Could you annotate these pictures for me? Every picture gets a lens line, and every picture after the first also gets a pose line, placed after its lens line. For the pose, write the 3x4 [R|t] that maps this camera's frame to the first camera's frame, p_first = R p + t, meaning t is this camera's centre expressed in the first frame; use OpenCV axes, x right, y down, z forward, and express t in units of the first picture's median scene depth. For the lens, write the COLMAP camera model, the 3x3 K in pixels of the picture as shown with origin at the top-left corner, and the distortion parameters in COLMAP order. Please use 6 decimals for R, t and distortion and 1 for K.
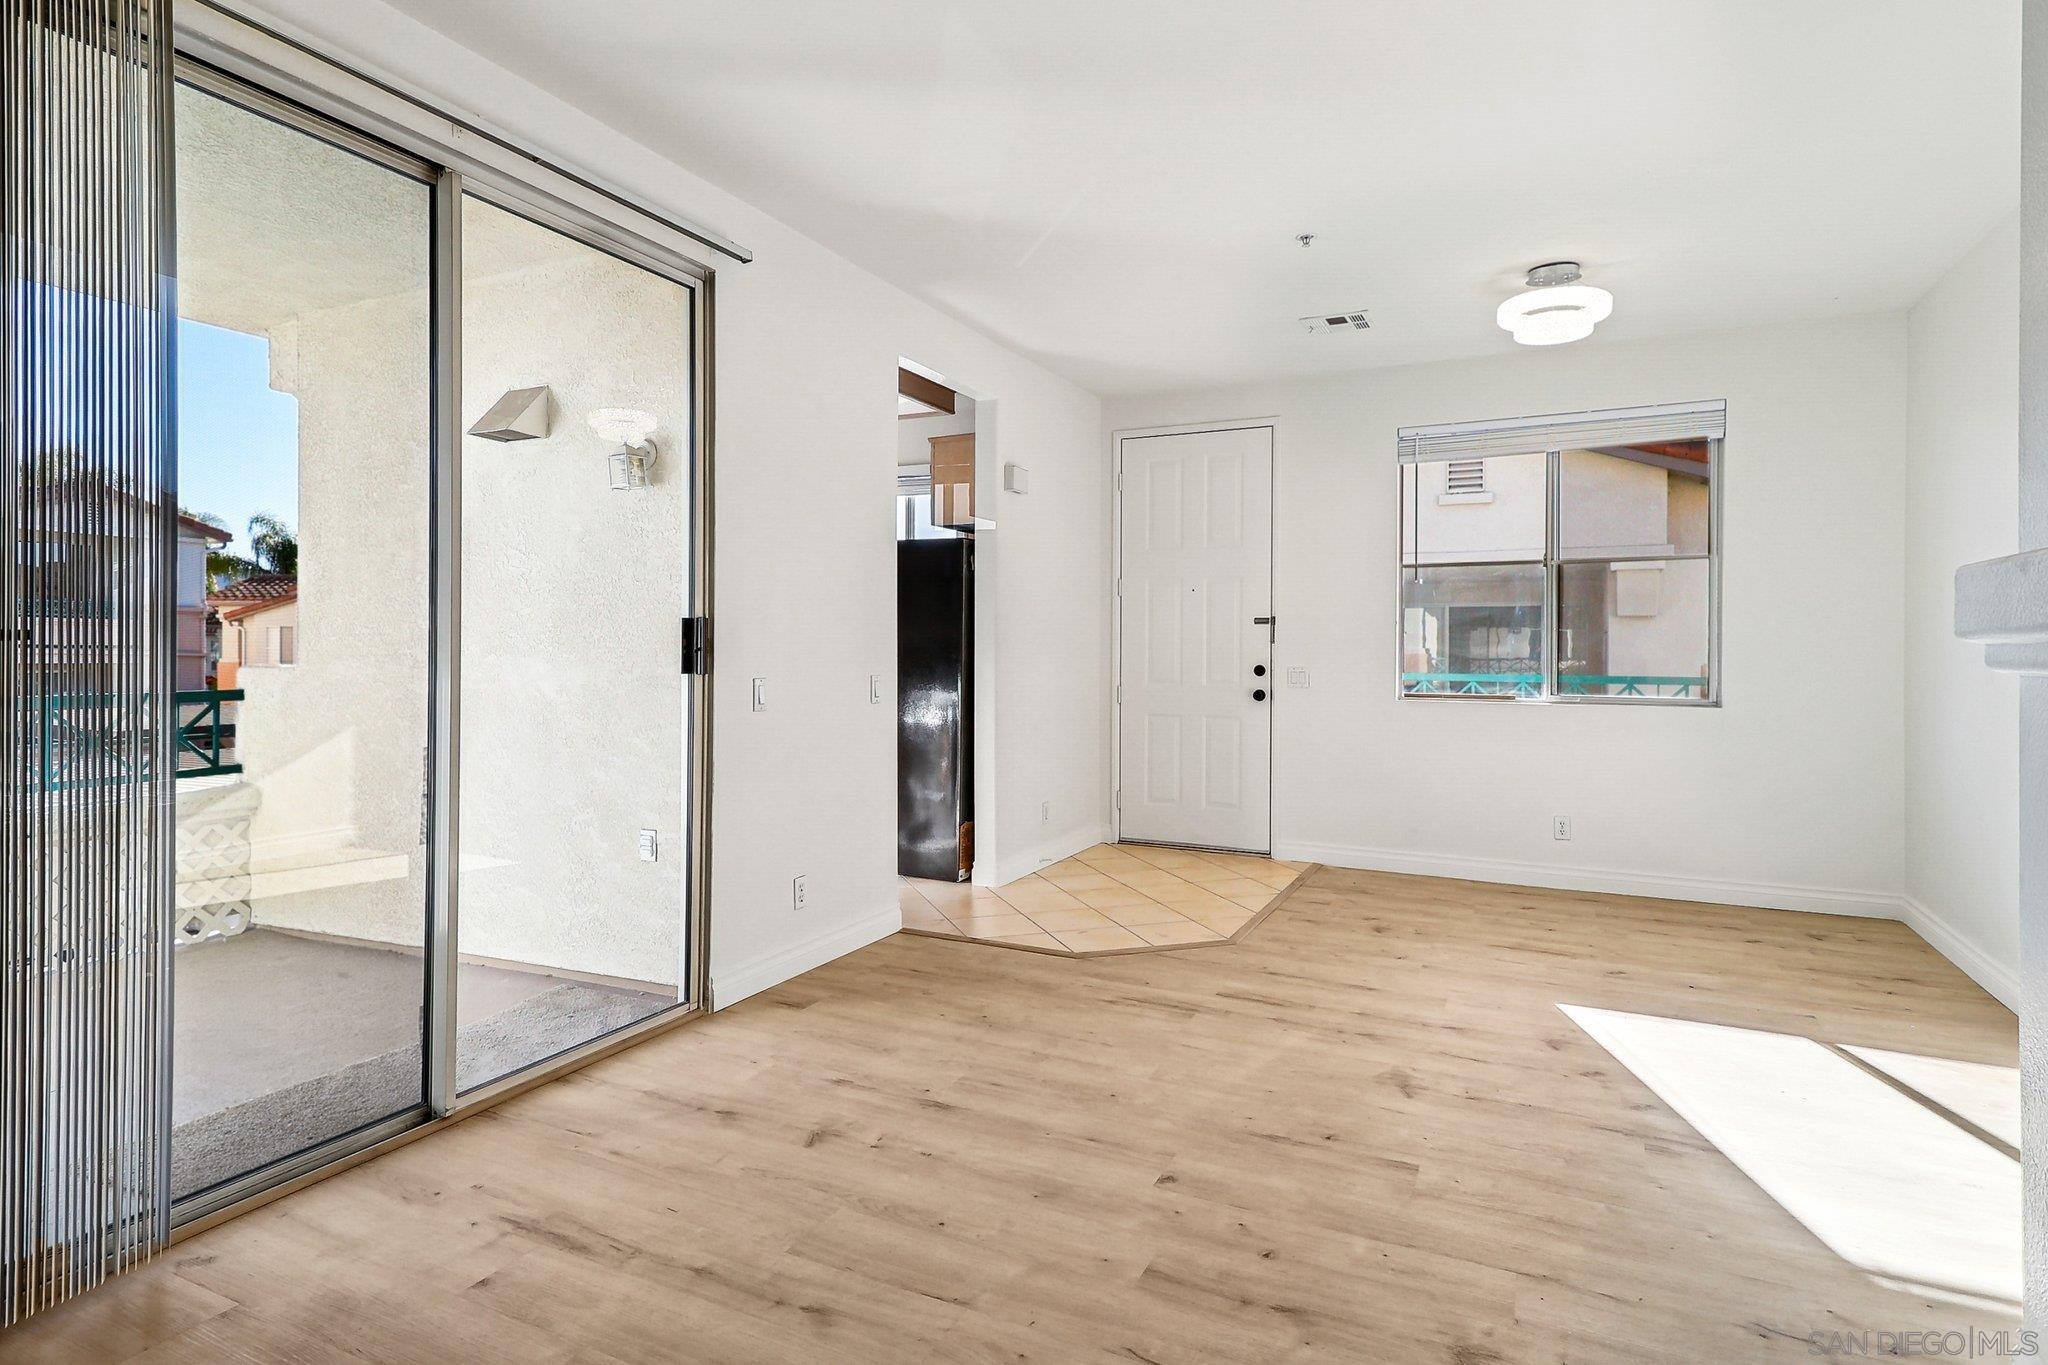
lens RADIAL K [[1082.5, 0, 1024.5], [0, 1082.5, 652.9], [0, 0, 1]] dist [-0.001238, -0.000413]
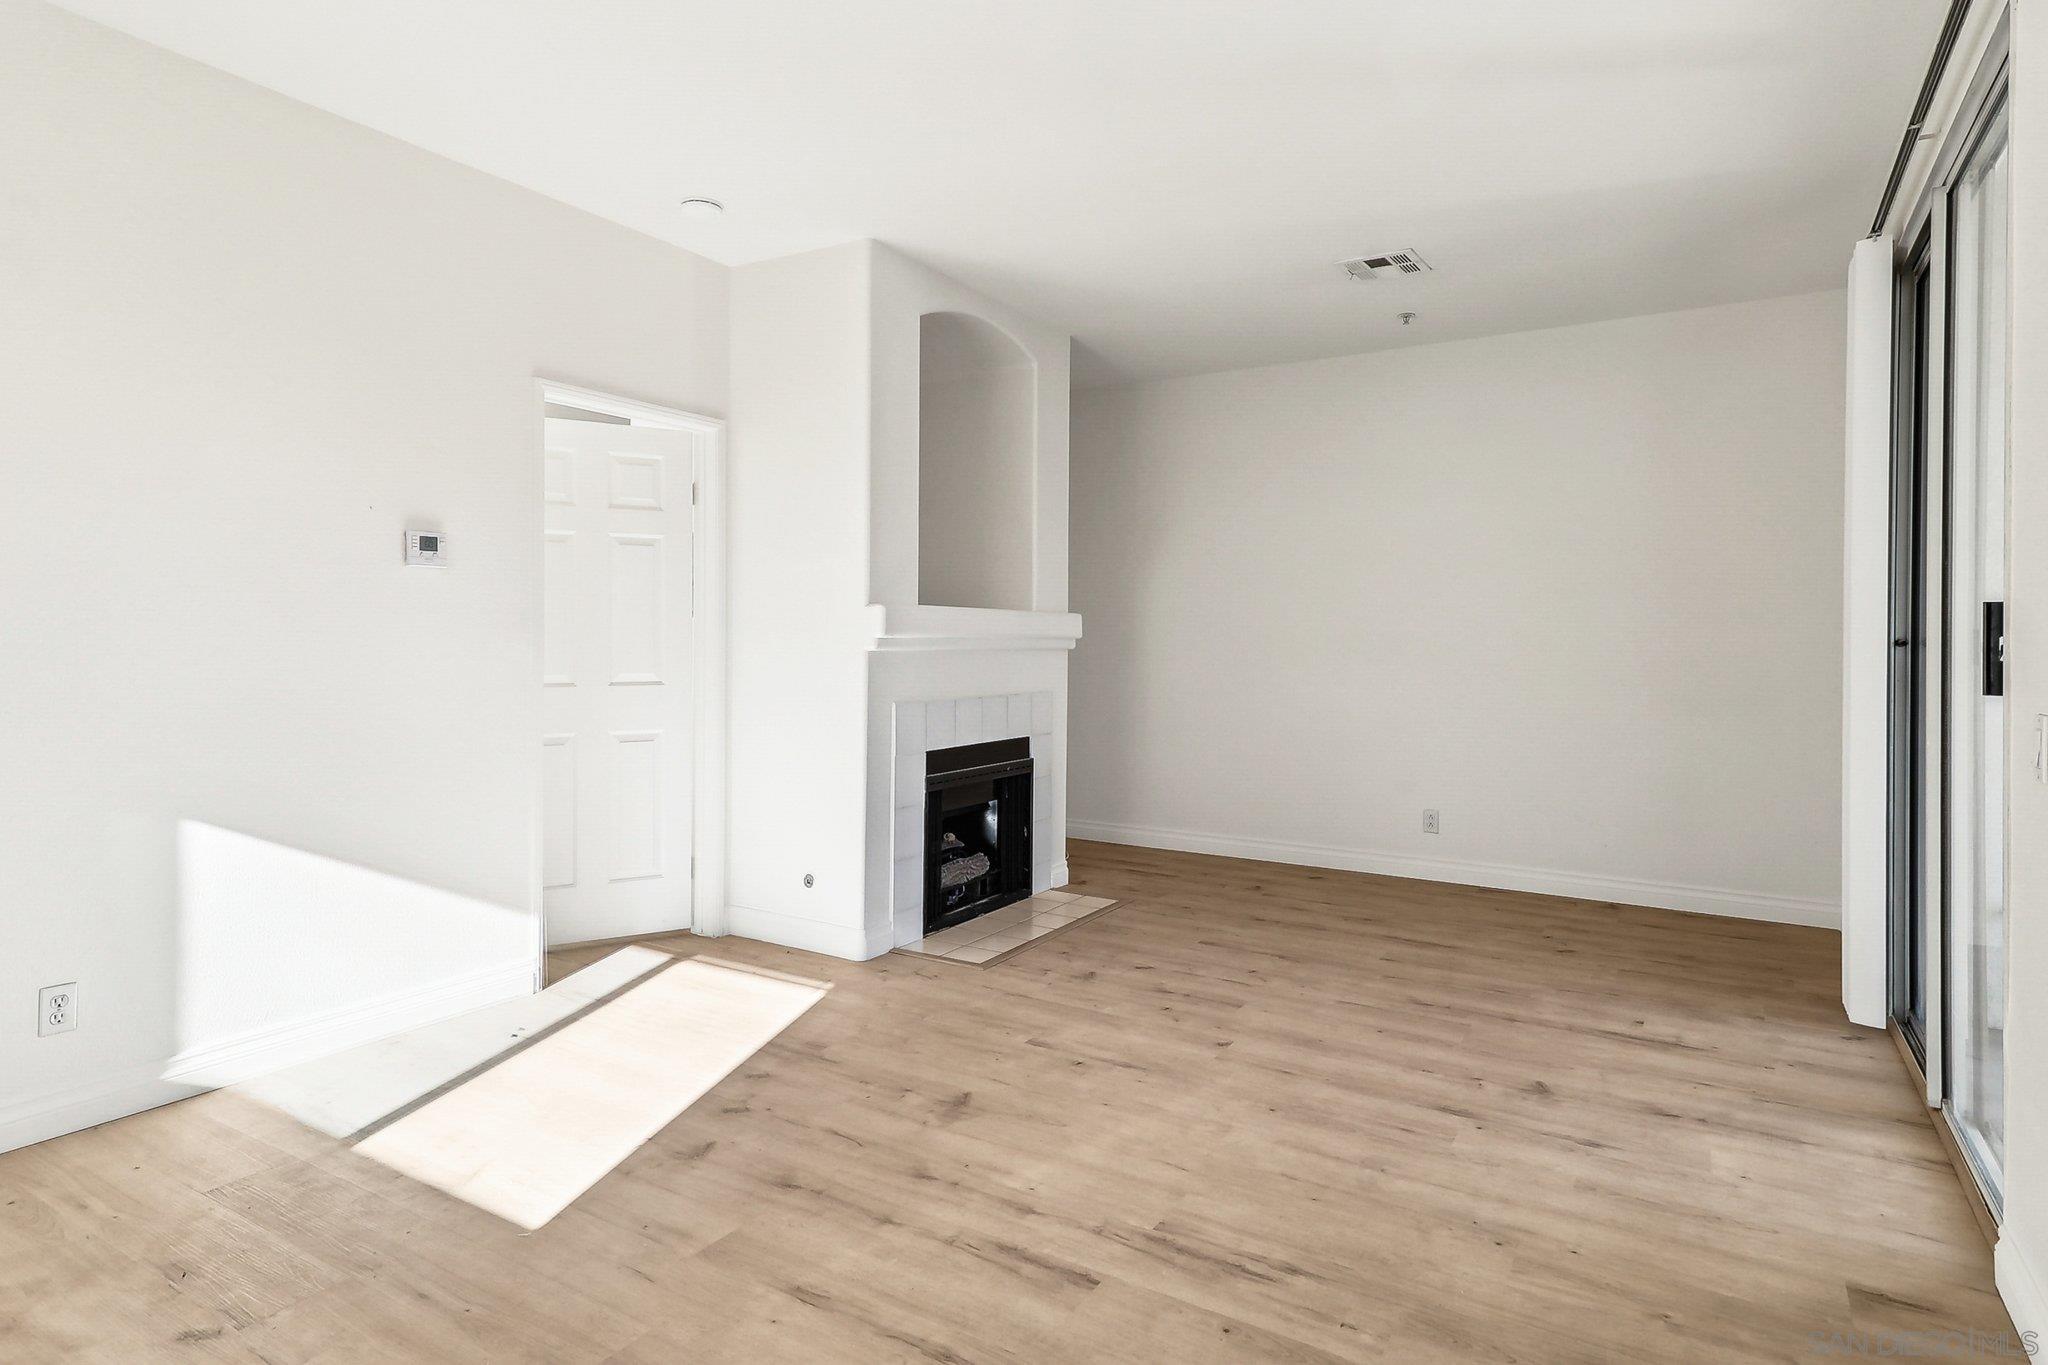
lens RADIAL K [[1082.5, 0, 1024.5], [0, 1082.5, 652.9], [0, 0, 1]] dist [-0.001238, -0.000413]
pose [[-0.995248, -0.010654, 0.096786, 0.211576], [-0.009184, 0.999836, 0.015615, -0.008767], [-0.096936, 0.014652, -0.995183, 1.964732]]
